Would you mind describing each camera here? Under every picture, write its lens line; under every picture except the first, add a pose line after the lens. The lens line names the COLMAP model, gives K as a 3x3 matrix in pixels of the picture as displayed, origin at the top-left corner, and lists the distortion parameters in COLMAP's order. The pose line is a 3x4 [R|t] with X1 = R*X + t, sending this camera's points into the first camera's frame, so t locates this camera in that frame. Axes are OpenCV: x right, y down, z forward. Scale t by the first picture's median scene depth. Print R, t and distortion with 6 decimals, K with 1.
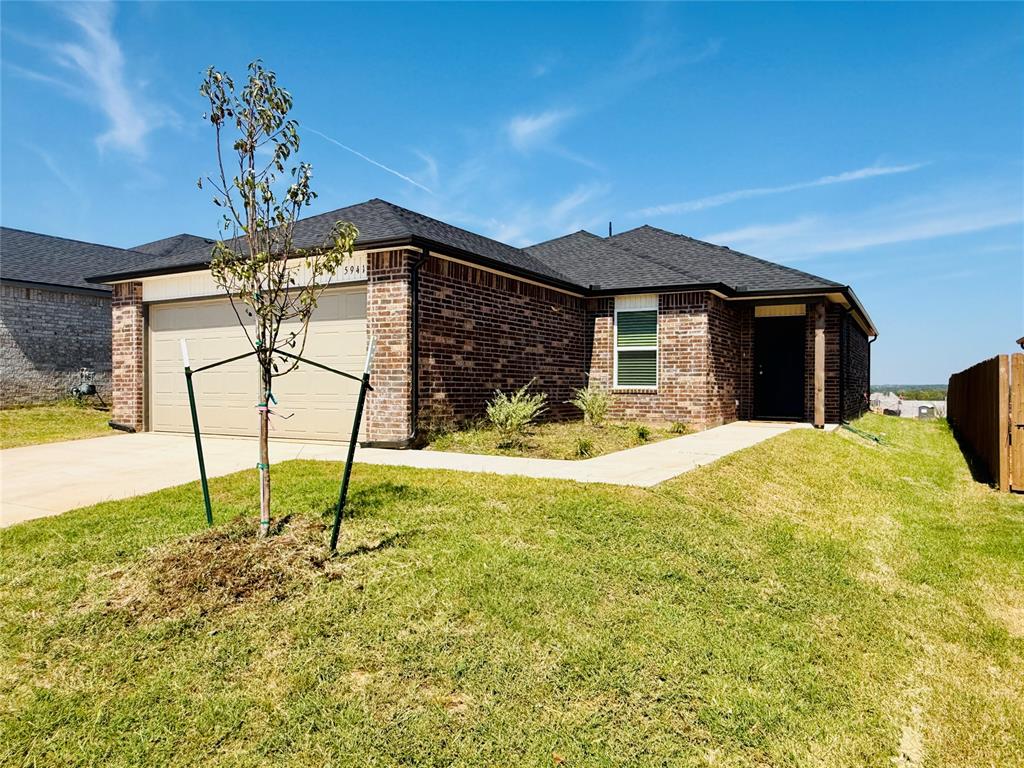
lens RADIAL K [[719.9, 0, 512.0], [0, 719.9, 384.0], [0, 0, 1]] dist [-0.005454, -0.000836]
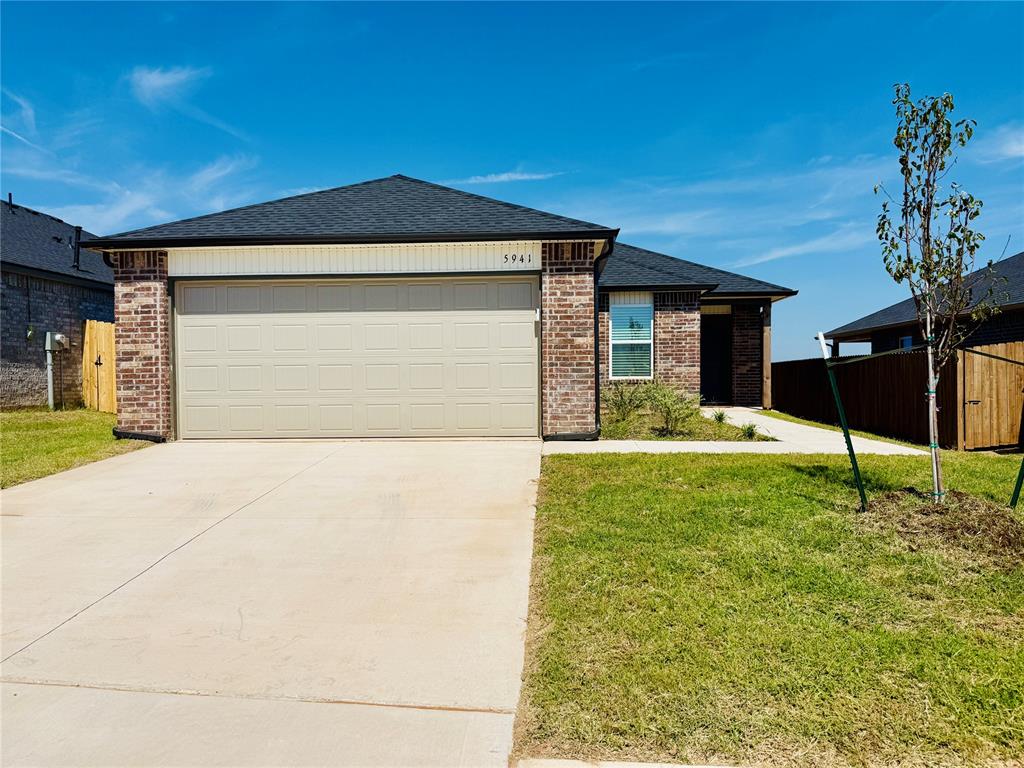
lens RADIAL K [[742.3, 0, 512.0], [0, 742.3, 384.0], [0, 0, 1]] dist [0.095086, -0.165018]
pose [[0.894457, -0.015619, 0.446881, -0.547378], [0.010802, 0.999853, 0.013325, -0.002998], [-0.447023, -0.007092, 0.894494, 0.087279]]
